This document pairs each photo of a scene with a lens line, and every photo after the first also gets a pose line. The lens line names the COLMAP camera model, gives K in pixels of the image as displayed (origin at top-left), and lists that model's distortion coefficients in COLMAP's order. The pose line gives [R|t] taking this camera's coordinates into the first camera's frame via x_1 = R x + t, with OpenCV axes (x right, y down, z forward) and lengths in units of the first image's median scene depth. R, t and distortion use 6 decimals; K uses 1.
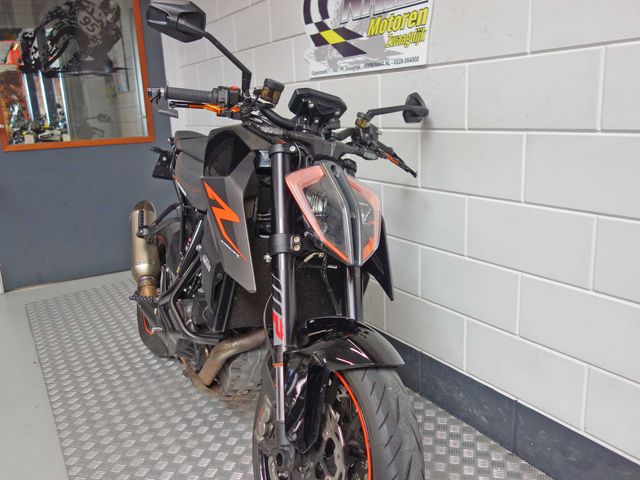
lens RADIAL K [[565.8, 0, 329.5], [0, 565.8, 240.1], [0, 0, 1]] dist [0.013968, -0.012239]
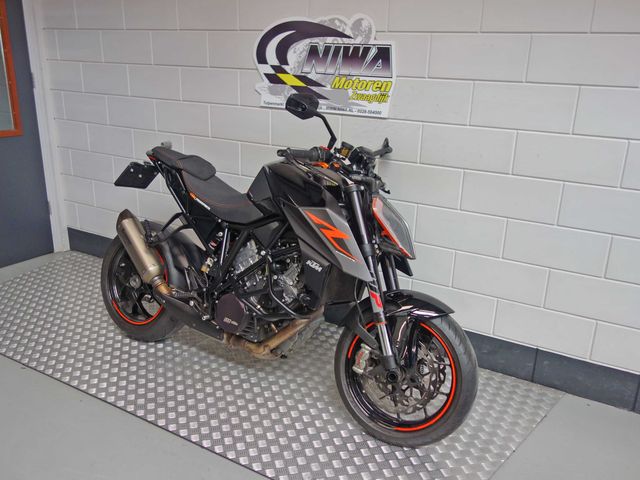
lens RADIAL K [[565.8, 0, 329.5], [0, 565.8, 240.1], [0, 0, 1]] dist [0.013968, -0.012239]
pose [[0.870452, -0.084918, 0.484874, -0.651823], [0.044964, 0.994606, 0.093469, -0.119677], [-0.490195, -0.059559, 0.869575, -0.232250]]
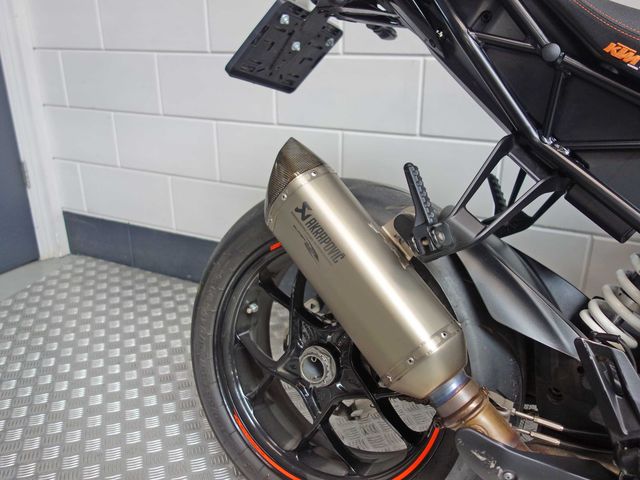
lens RADIAL K [[565.8, 0, 329.5], [0, 565.8, 240.1], [0, 0, 1]] dist [0.013968, -0.012239]
pose [[0.847321, -0.150999, 0.509162, -0.604304], [0.089430, 0.985606, 0.143471, -0.070589], [-0.523497, -0.076031, 0.848628, 0.865509]]
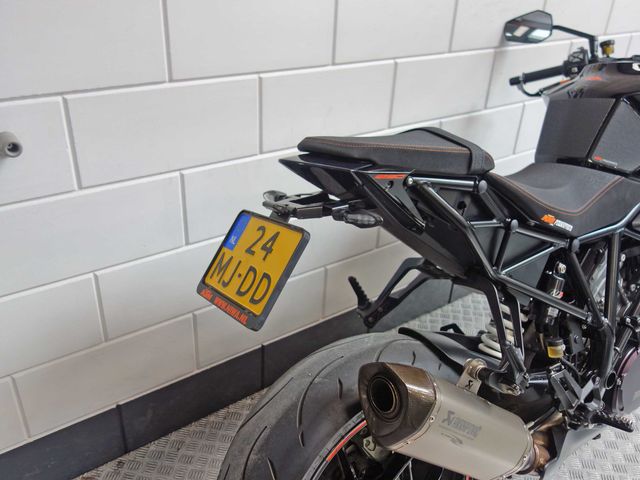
lens RADIAL K [[565.8, 0, 329.5], [0, 565.8, 240.1], [0, 0, 1]] dist [0.013968, -0.012239]
pose [[-0.105181, -0.439230, 0.892196, -0.740705], [0.185248, 0.872815, 0.451528, -0.369941], [-0.977047, 0.212769, -0.010437, 1.265309]]
